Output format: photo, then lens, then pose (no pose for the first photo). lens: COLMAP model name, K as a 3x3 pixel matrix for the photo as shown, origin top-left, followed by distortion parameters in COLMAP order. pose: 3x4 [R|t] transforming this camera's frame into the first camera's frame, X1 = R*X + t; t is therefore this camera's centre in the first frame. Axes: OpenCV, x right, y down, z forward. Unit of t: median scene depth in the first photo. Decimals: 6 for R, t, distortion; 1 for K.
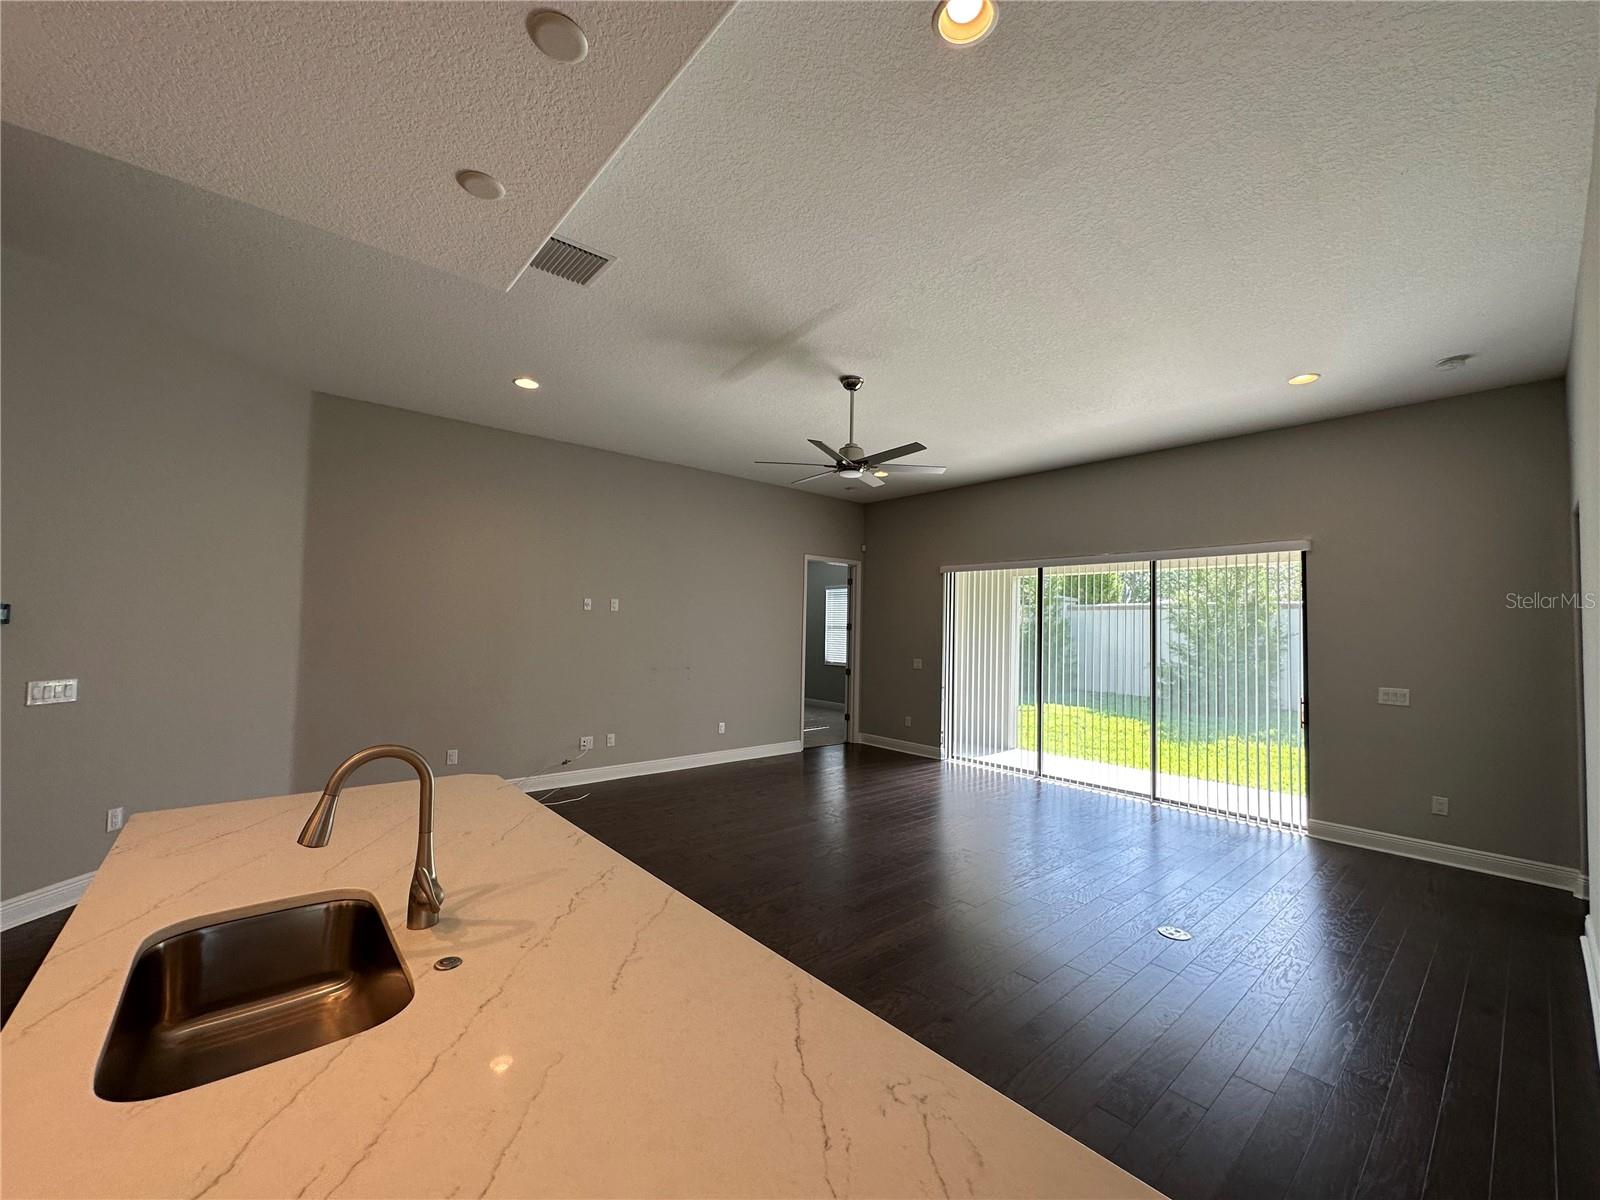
lens RADIAL K [[641.4, 0, 799.7], [0, 641.4, 602.9], [0, 0, 1]] dist [-0.001117, 0.001028]
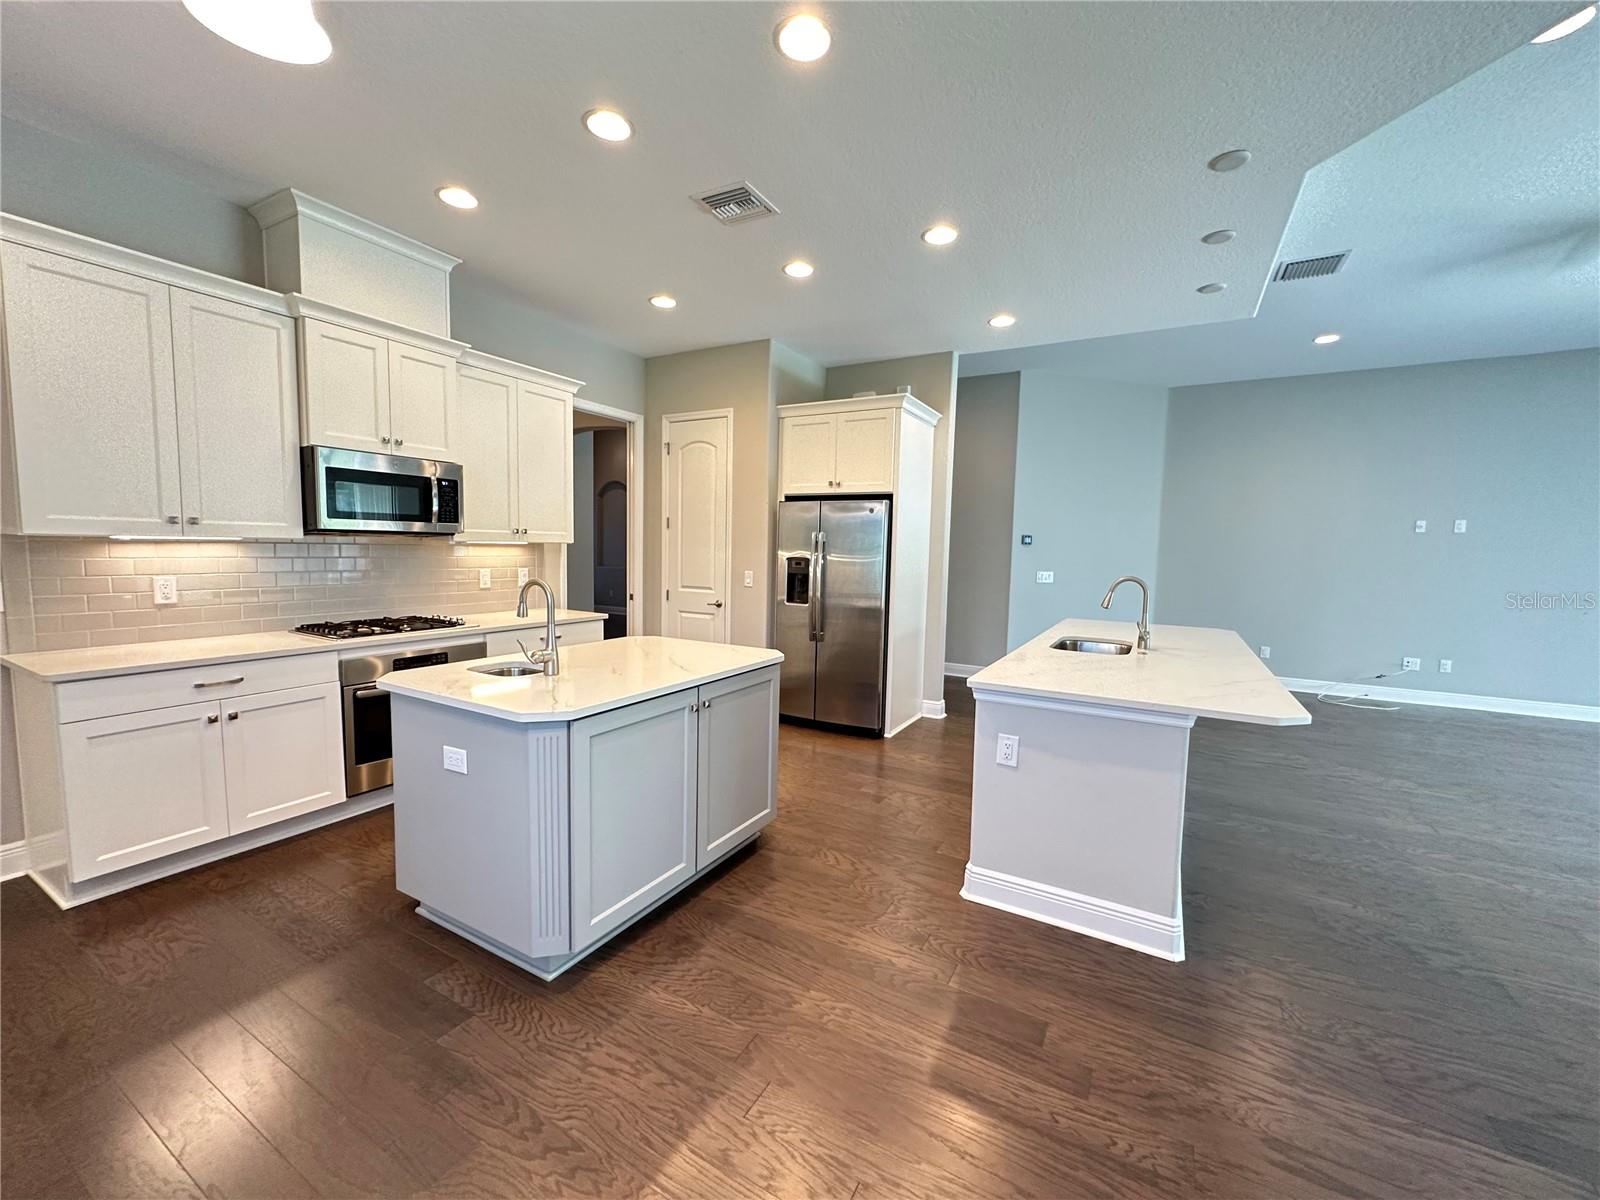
lens RADIAL K [[641.4, 0, 803.9], [0, 641.4, 602.1], [0, 0, 1]] dist [-0.001117, 0.001028]
pose [[0.338091, 0.065988, -0.938797, 0.283904], [0.023725, 0.996624, 0.078597, 0.017457], [0.940814, -0.048845, 0.335384, -0.236146]]
